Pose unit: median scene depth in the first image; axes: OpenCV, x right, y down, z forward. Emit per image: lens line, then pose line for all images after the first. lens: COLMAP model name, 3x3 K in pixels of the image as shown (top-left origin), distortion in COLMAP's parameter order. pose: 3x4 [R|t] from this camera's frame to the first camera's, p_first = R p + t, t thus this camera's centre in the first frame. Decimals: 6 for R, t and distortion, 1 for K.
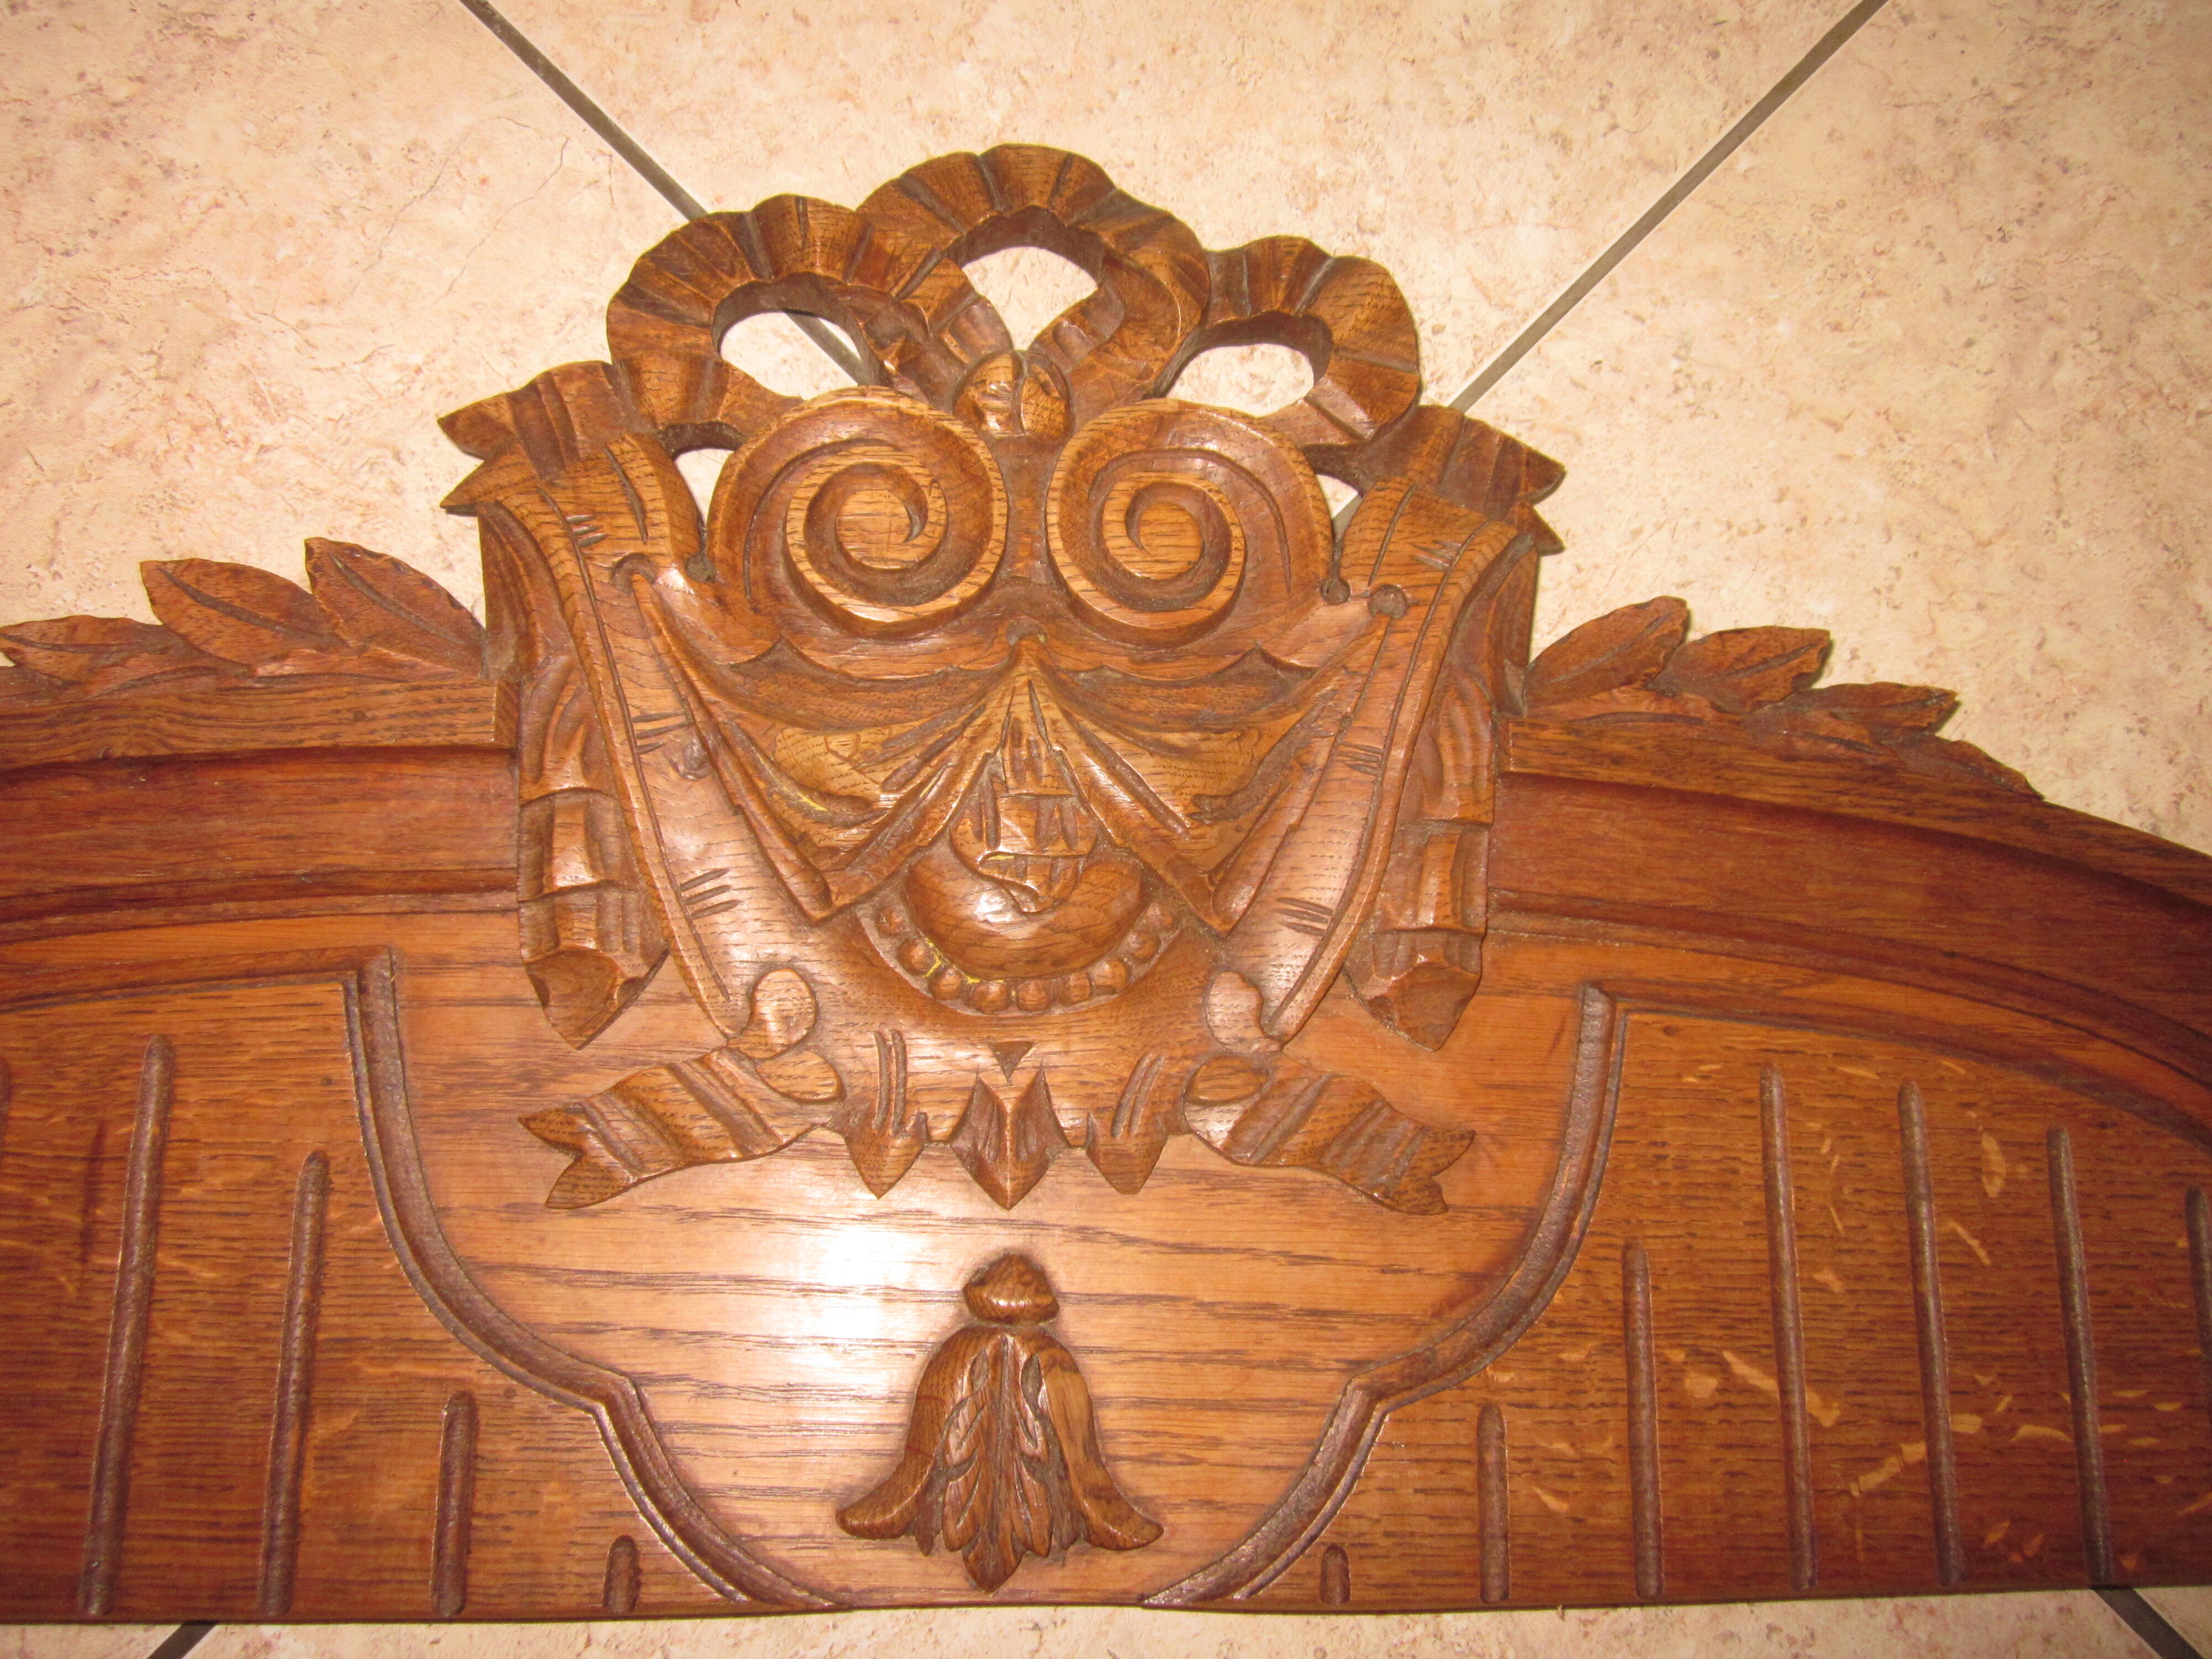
lens RADIAL K [[1842.2, 0, 1106.0], [0, 1842.2, 829.5], [0, 0, 1]] dist [-0.041998, 0.013017]
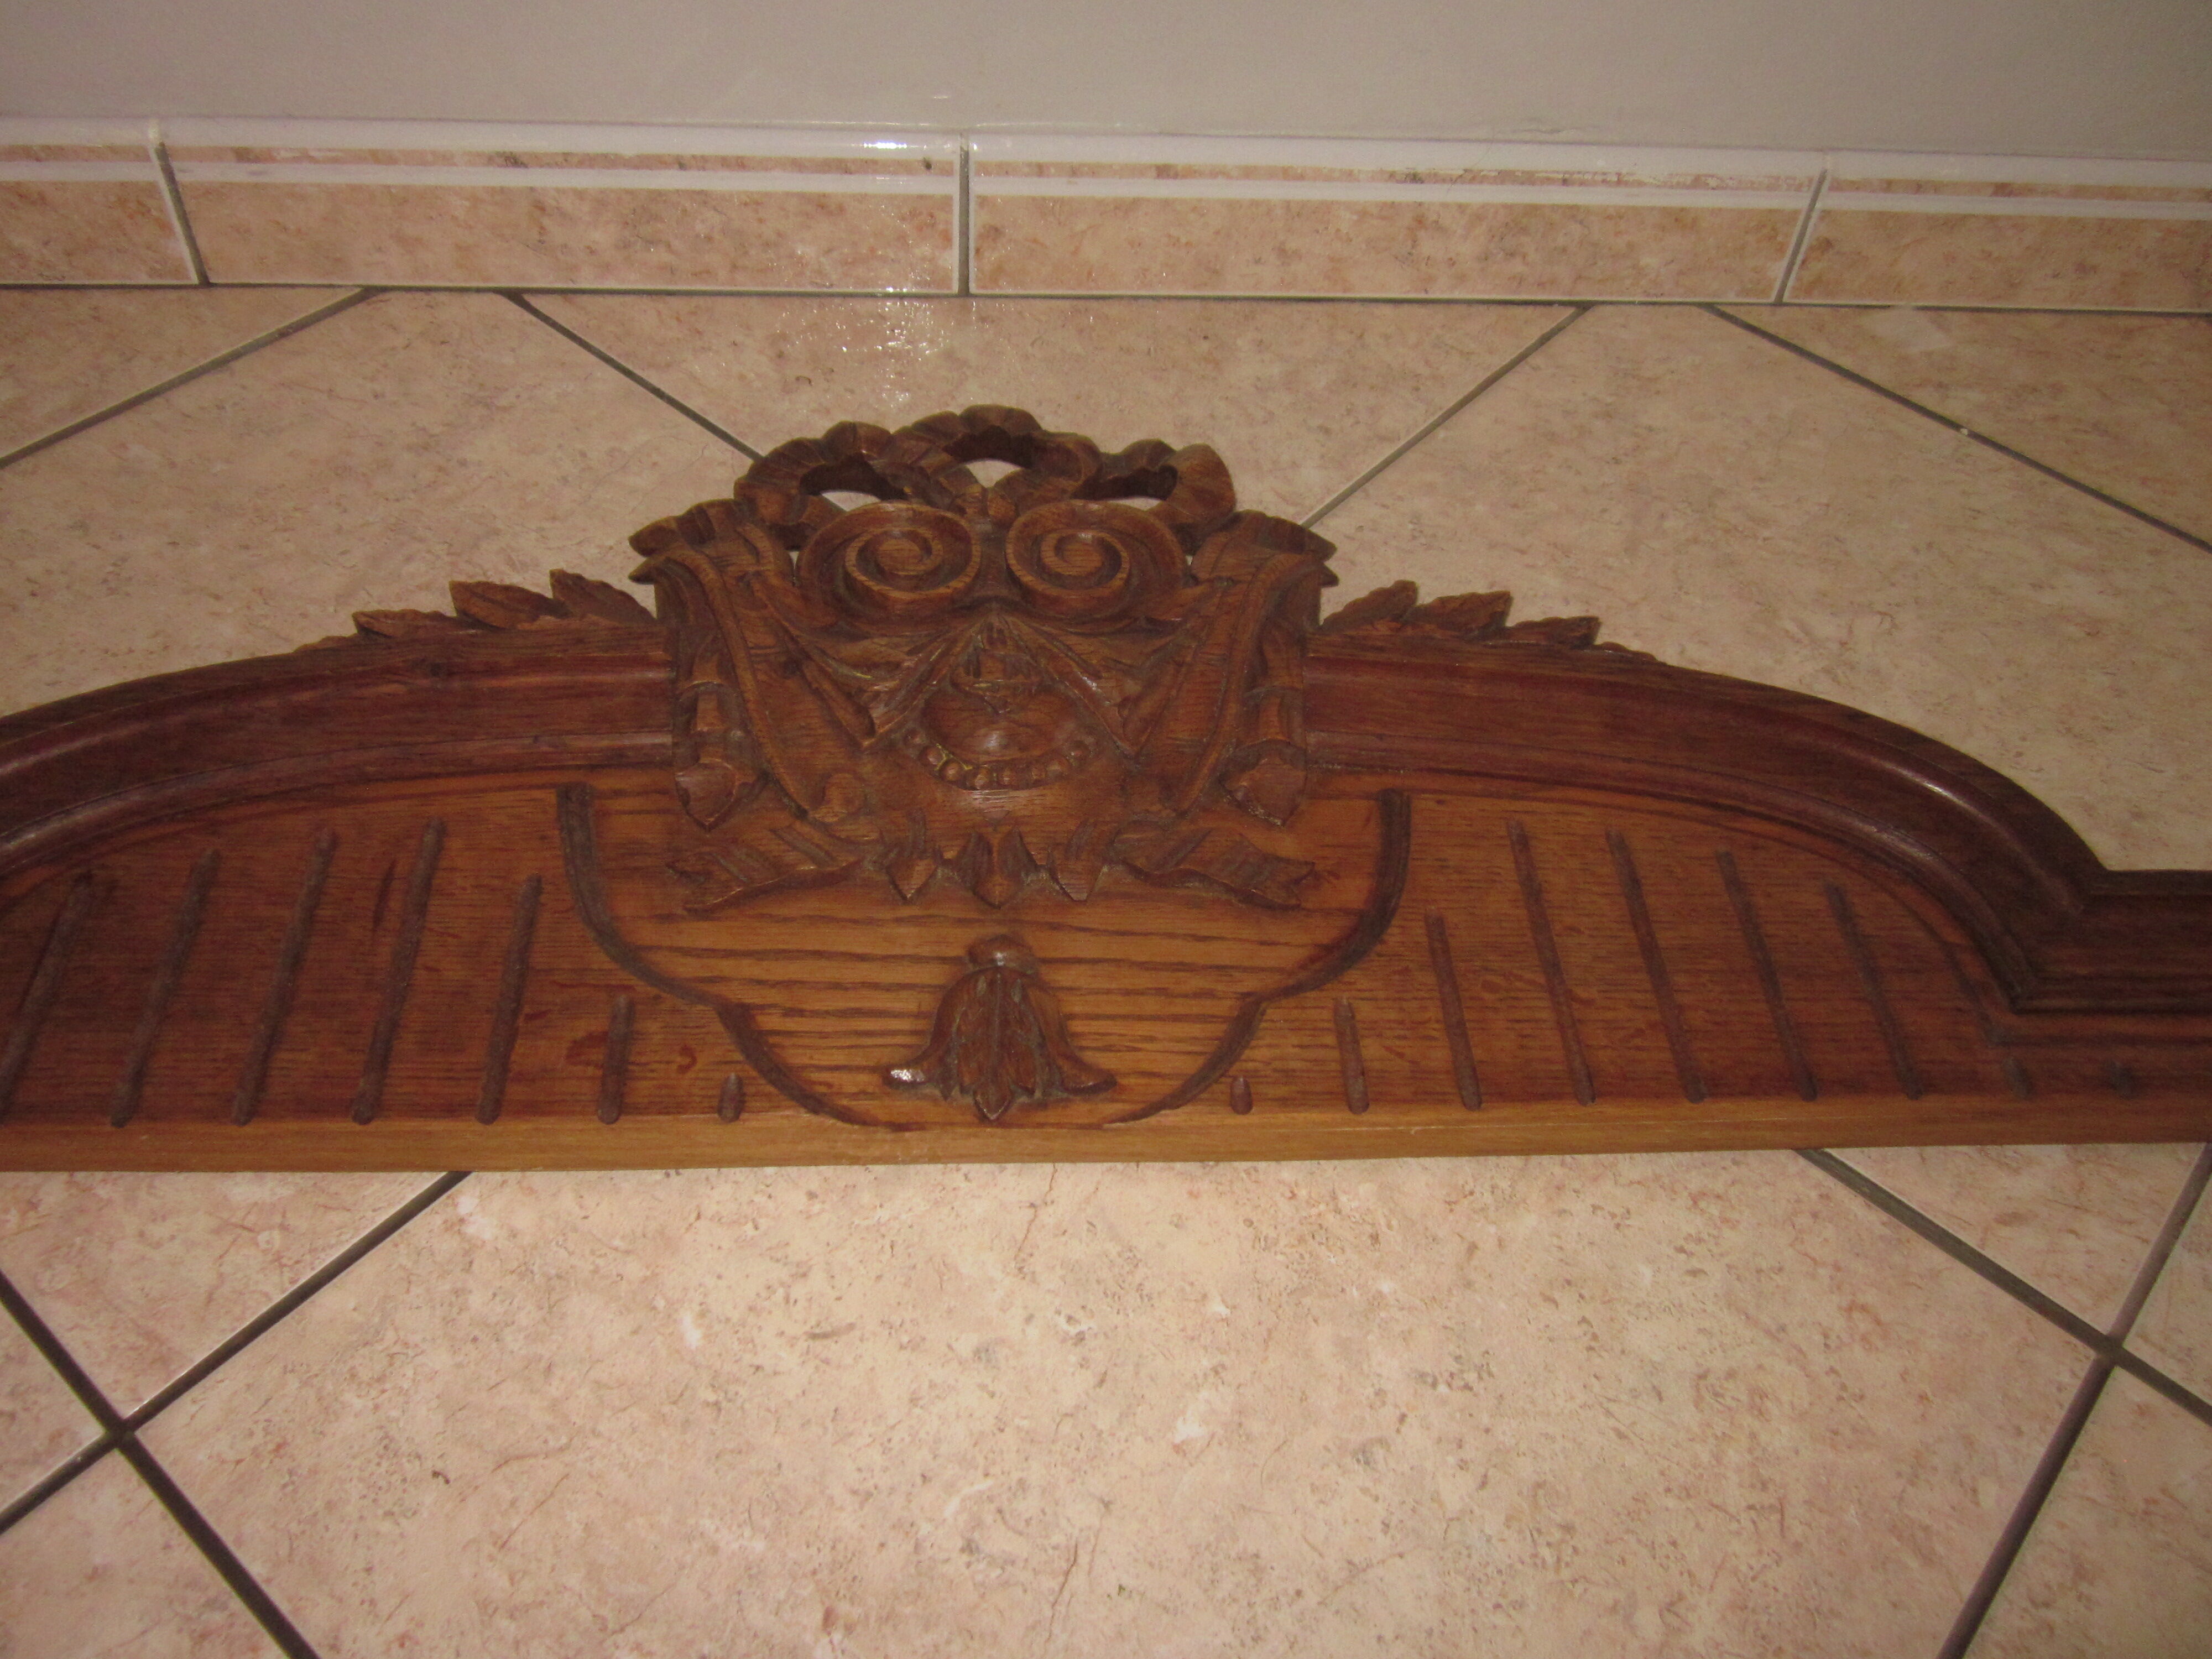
lens RADIAL K [[1842.2, 0, 1106.0], [0, 1842.2, 829.5], [0, 0, 1]] dist [-0.041998, 0.013017]
pose [[0.997345, -0.072164, 0.009720, 0.021636], [0.068130, 0.877701, -0.474342, 0.810257], [0.025699, 0.473745, 0.880287, -0.301079]]
